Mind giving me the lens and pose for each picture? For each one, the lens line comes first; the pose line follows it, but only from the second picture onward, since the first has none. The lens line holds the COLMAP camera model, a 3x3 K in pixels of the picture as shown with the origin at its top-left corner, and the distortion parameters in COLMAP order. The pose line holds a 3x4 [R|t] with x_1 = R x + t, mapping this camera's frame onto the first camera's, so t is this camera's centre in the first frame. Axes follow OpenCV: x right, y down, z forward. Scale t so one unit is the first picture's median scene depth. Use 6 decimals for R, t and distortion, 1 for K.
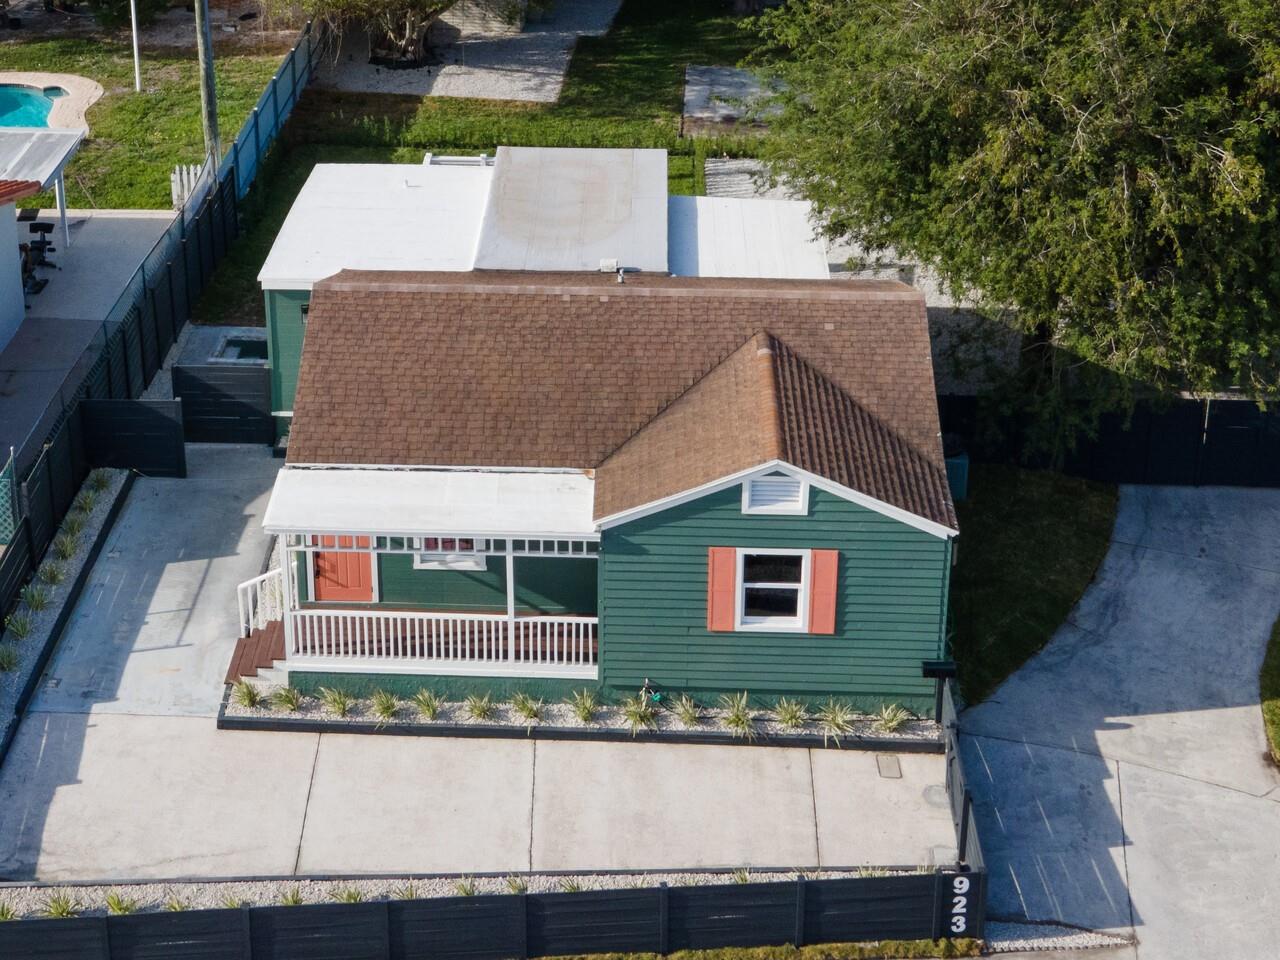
lens RADIAL K [[2081.2, 0, 636.4], [0, 2081.2, 312.9], [0, 0, 1]] dist [-0.015330, 0.042766]
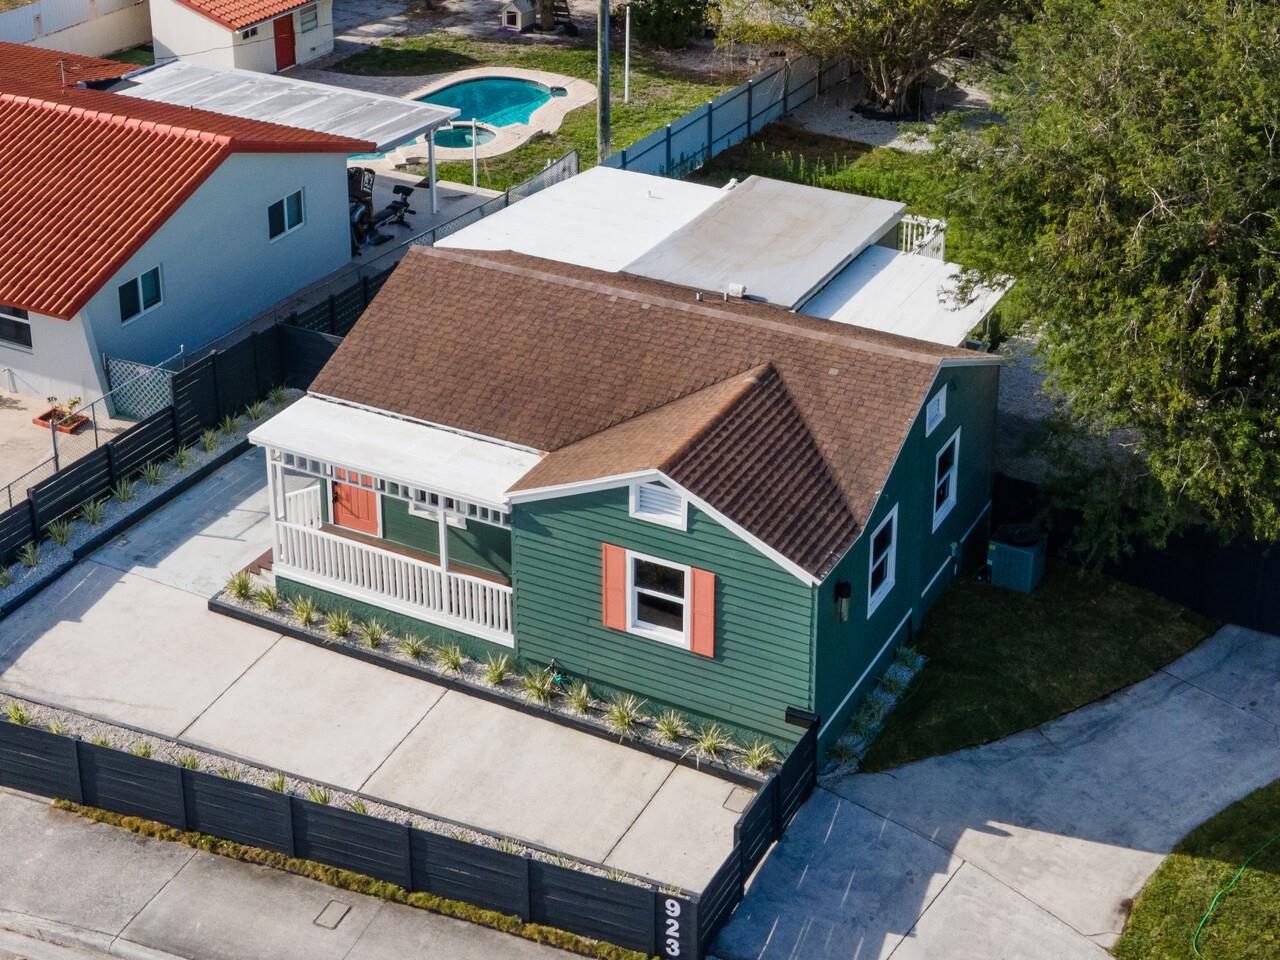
lens RADIAL K [[2064.0, 0, 677.7], [0, 2064.0, 395.9], [0, 0, 1]] dist [0.009311, -0.040356]
pose [[0.903229, 0.194115, -0.382748, 0.434752], [-0.195117, 0.980096, 0.036619, -0.003880], [0.382238, 0.041606, 0.923127, 0.060713]]
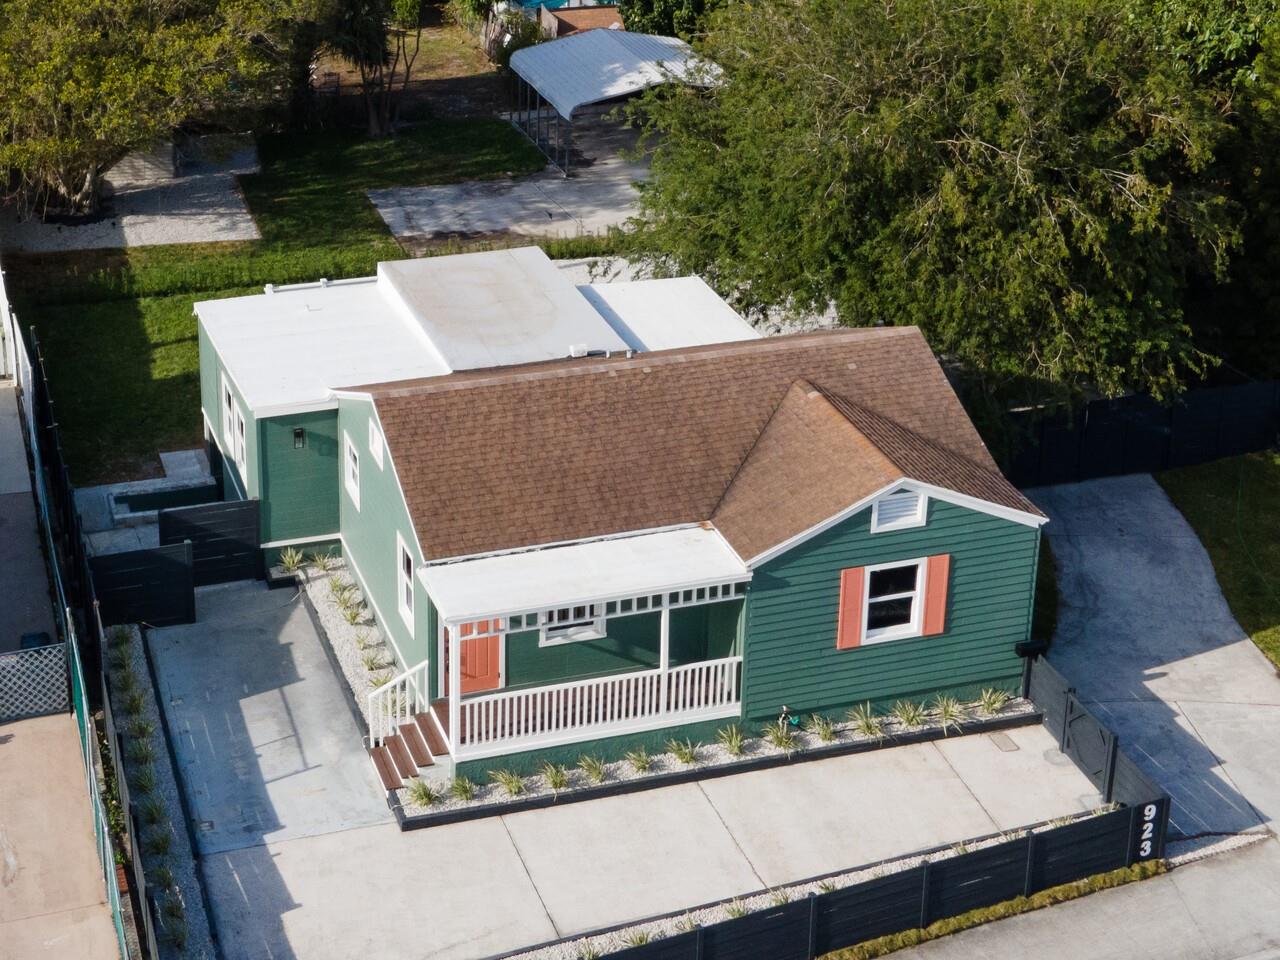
lens RADIAL K [[2115.0, 0, 640.0], [0, 2115.0, 480.0], [0, 0, 1]] dist [0.029463, -0.268488]
pose [[0.939432, -0.147993, 0.309138, -0.386785], [0.146255, 0.988824, 0.028929, 0.018241], [-0.309964, 0.018036, 0.950577, -0.017282]]
